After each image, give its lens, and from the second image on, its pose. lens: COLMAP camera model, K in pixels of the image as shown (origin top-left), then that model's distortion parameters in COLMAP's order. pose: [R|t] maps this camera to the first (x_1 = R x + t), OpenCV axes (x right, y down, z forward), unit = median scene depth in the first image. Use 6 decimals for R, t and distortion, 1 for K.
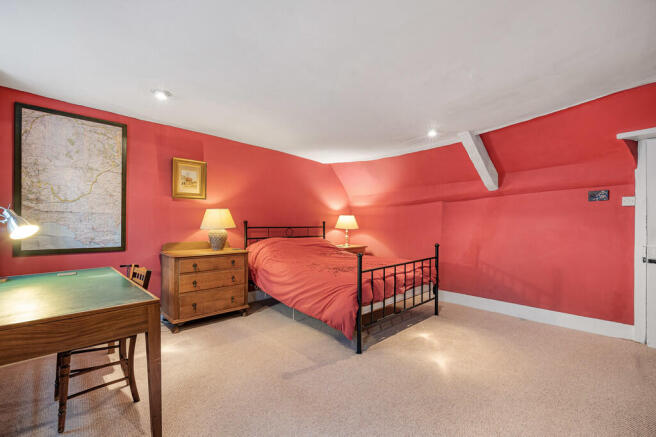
lens RADIAL K [[296.6, 0, 327.6], [0, 296.6, 221.7], [0, 0, 1]] dist [-0.014255, -0.000176]
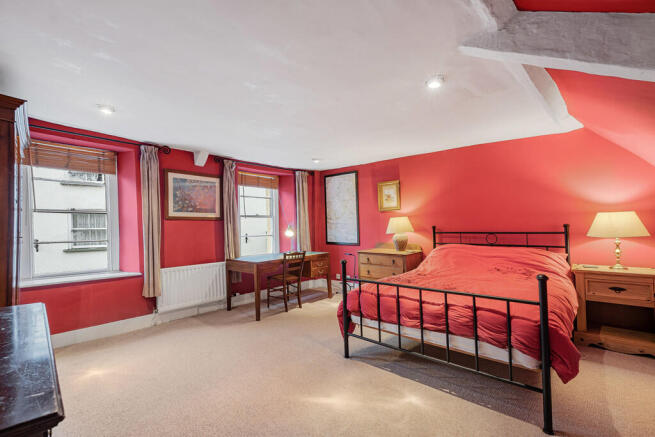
lens RADIAL K [[296.1, 0, 327.1], [0, 296.1, 221.4], [0, 0, 1]] dist [-0.014255, -0.000176]
pose [[0.014992, -0.022815, -0.999627, 0.920230], [0.020841, 0.999530, -0.022500, -0.004990], [0.999670, -0.020496, 0.015461, 0.743517]]
